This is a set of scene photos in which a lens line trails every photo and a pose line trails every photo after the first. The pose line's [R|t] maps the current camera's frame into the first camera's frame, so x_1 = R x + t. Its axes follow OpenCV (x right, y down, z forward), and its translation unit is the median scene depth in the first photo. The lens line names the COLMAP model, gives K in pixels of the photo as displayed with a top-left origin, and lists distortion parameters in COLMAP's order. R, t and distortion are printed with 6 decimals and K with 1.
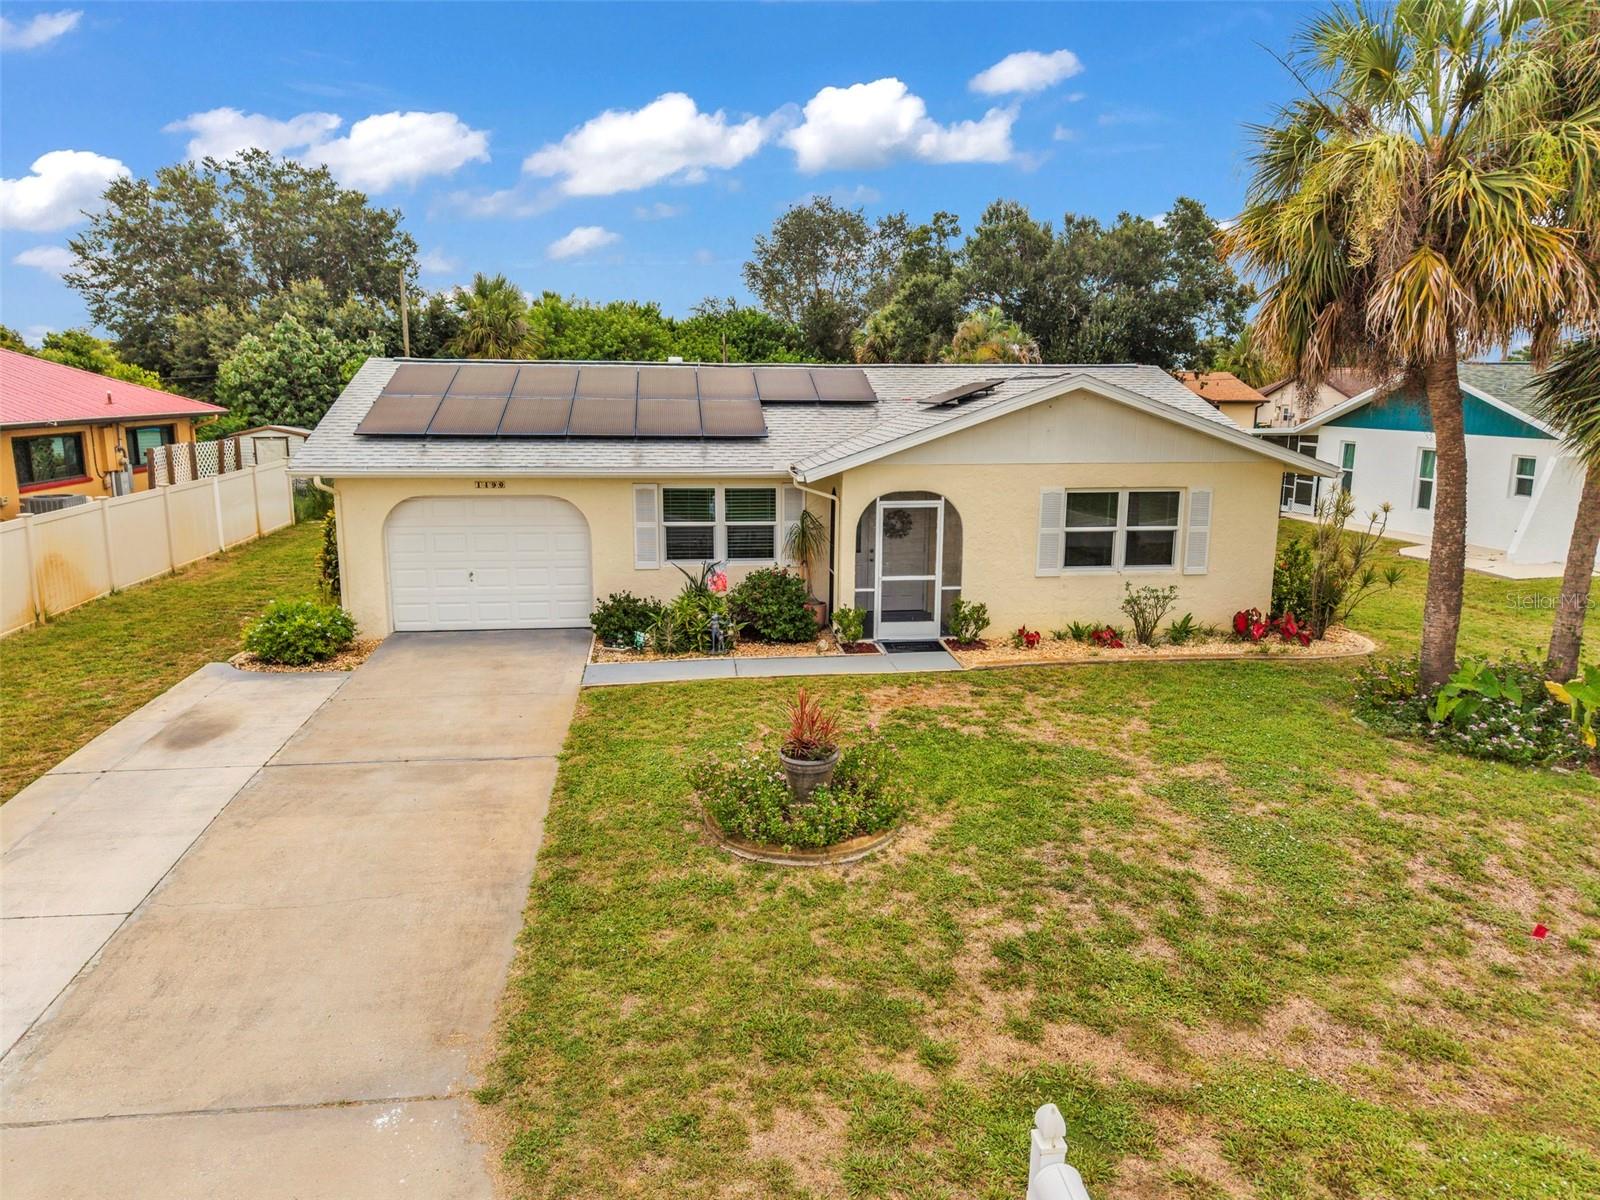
lens RADIAL K [[1072.0, 0, 800.0], [0, 1072.0, 600.0], [0, 0, 1]] dist [0.023851, -0.024264]
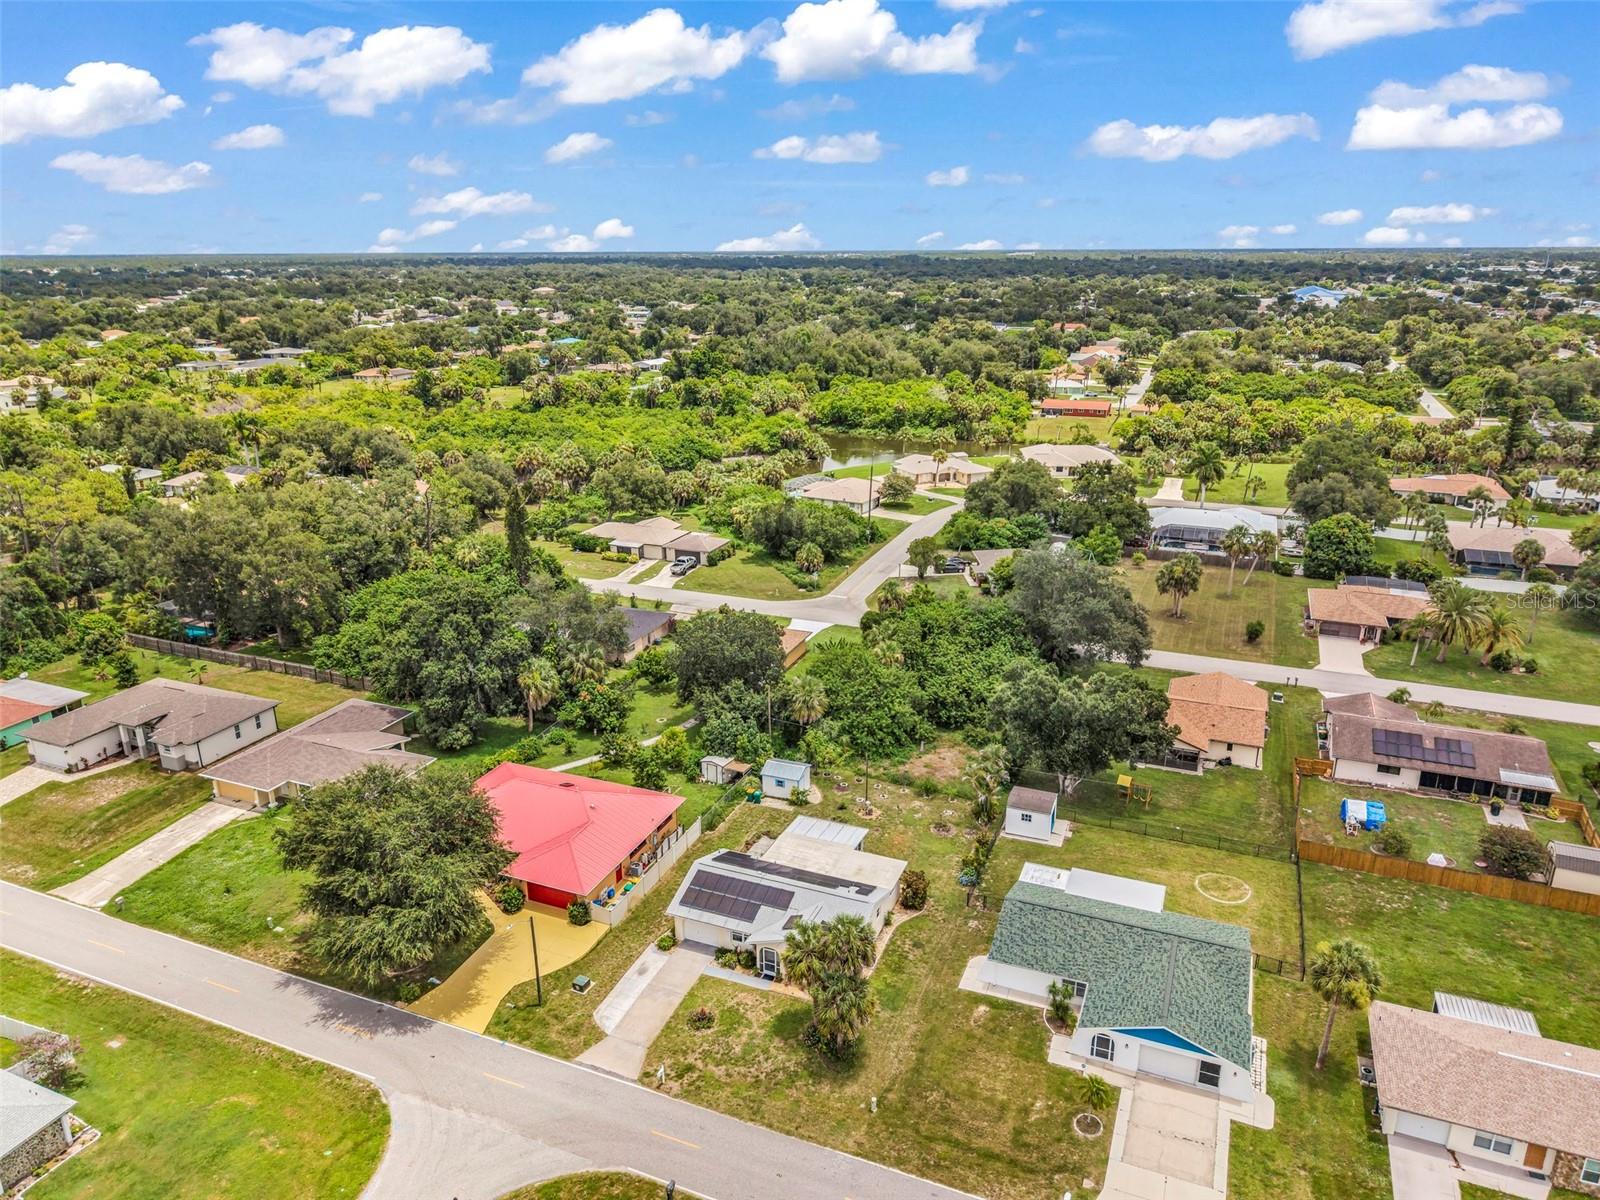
lens RADIAL K [[1064.3, 0, 800.0], [0, 1064.3, 600.0], [0, 0, 1]] dist [0.054993, -0.071395]
pose [[0.869403, 0.146190, -0.471983, 2.489596], [-0.086845, 0.985569, 0.145296, -2.586888], [0.486412, -0.085332, 0.869552, -3.305068]]
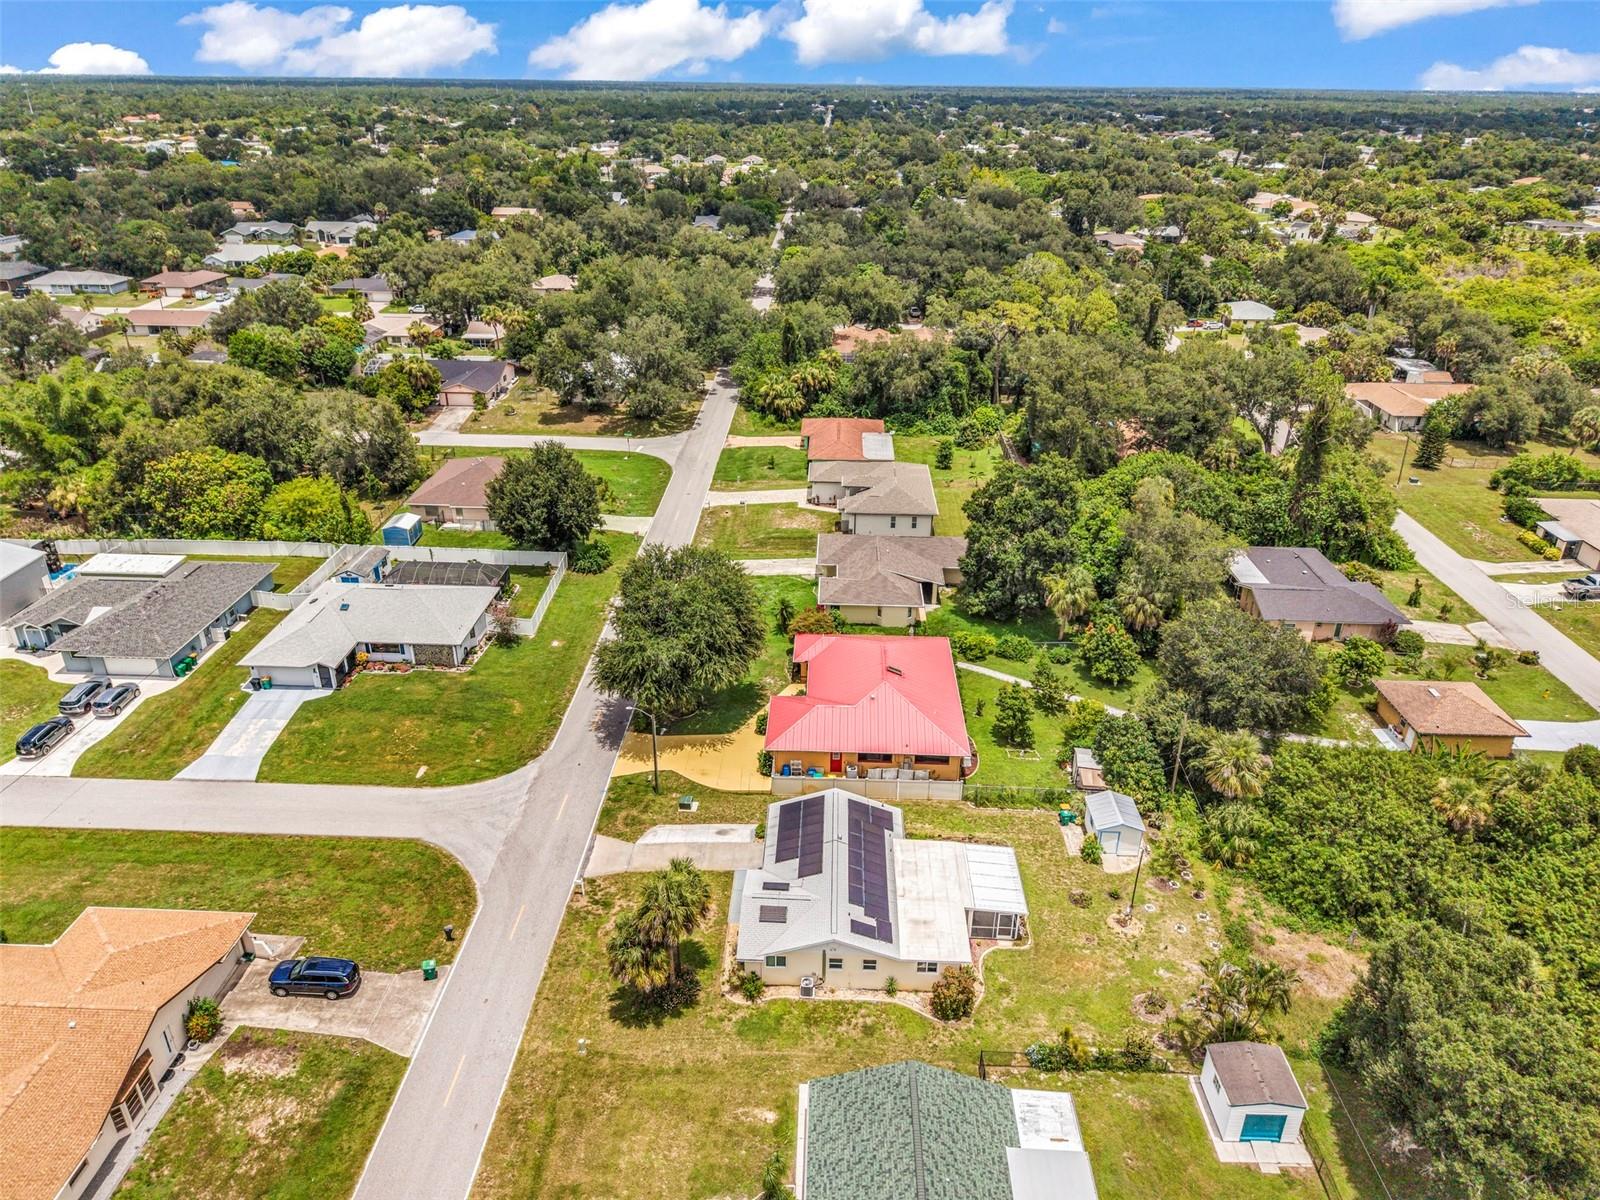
lens RADIAL K [[1064.3, 0, 800.0], [0, 1064.3, 600.0], [0, 0, 1]] dist [0.054993, -0.071395]
pose [[-0.158605, 0.425209, -0.891090, 3.827566], [-0.201480, 0.869584, 0.450809, -3.478351], [0.966566, 0.251038, -0.052249, 1.210042]]
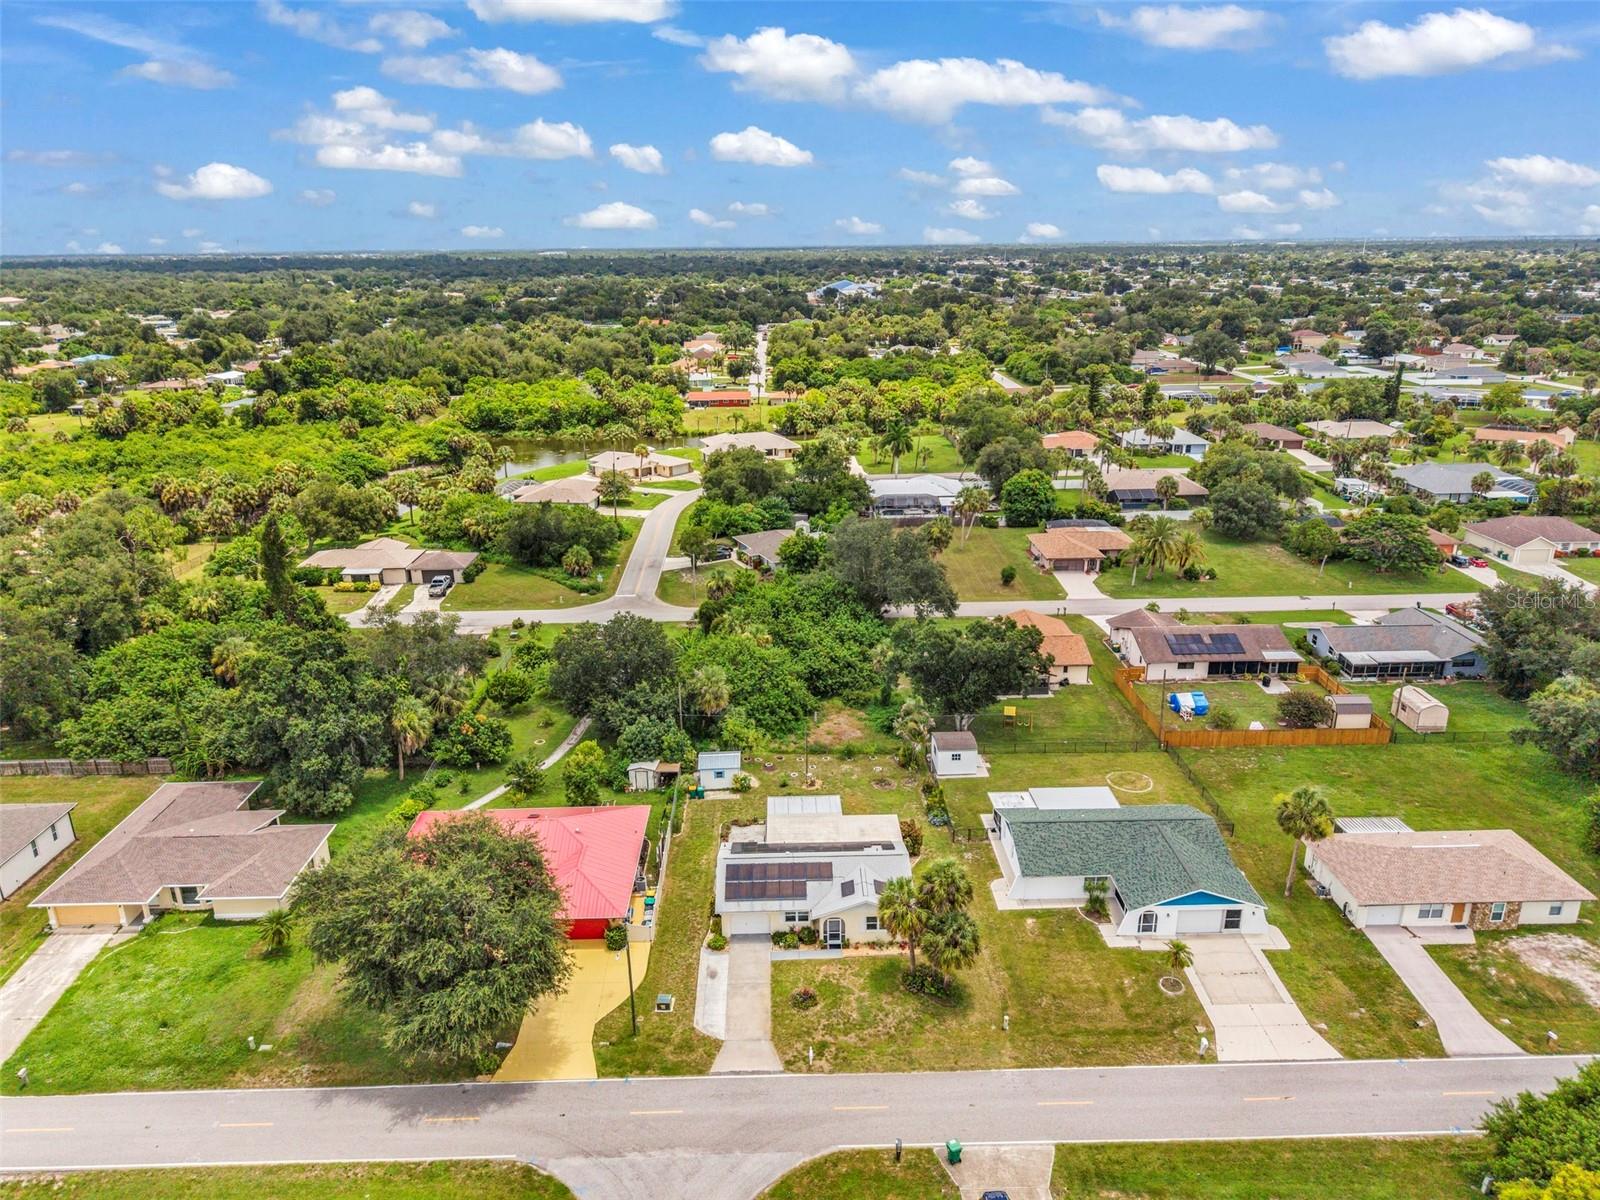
lens RADIAL K [[1064.3, 0, 800.0], [0, 1064.3, 600.0], [0, 0, 1]] dist [0.054993, -0.071395]
pose [[0.994882, 0.016856, -0.099626, 0.453251], [-0.003995, 0.991777, 0.127912, -2.408219], [0.100963, -0.126860, 0.986769, -4.105658]]
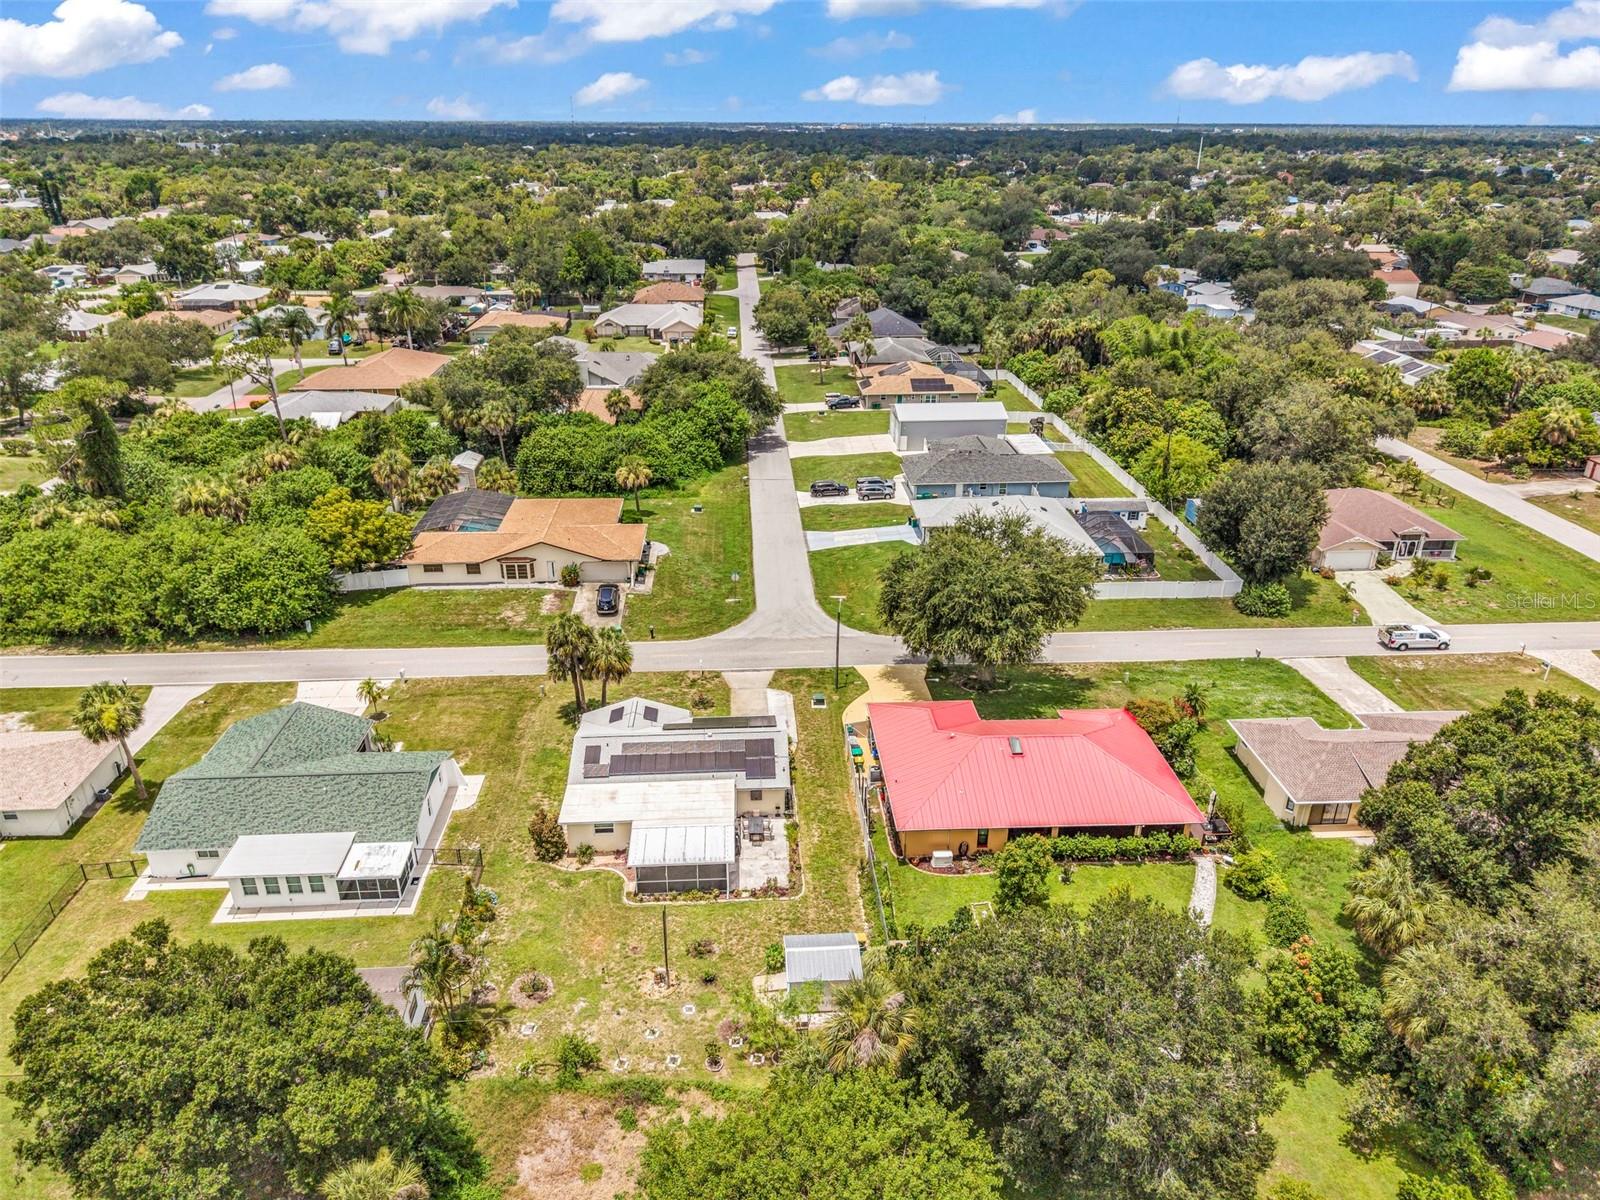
lens RADIAL K [[1064.3, 0, 800.0], [0, 1064.3, 600.0], [0, 0, 1]] dist [0.054993, -0.071395]
pose [[-0.998000, -0.033976, 0.053313, -0.859704], [0.003020, 0.816723, 0.577023, -3.844153], [-0.063147, 0.576029, -0.814986, 5.234265]]
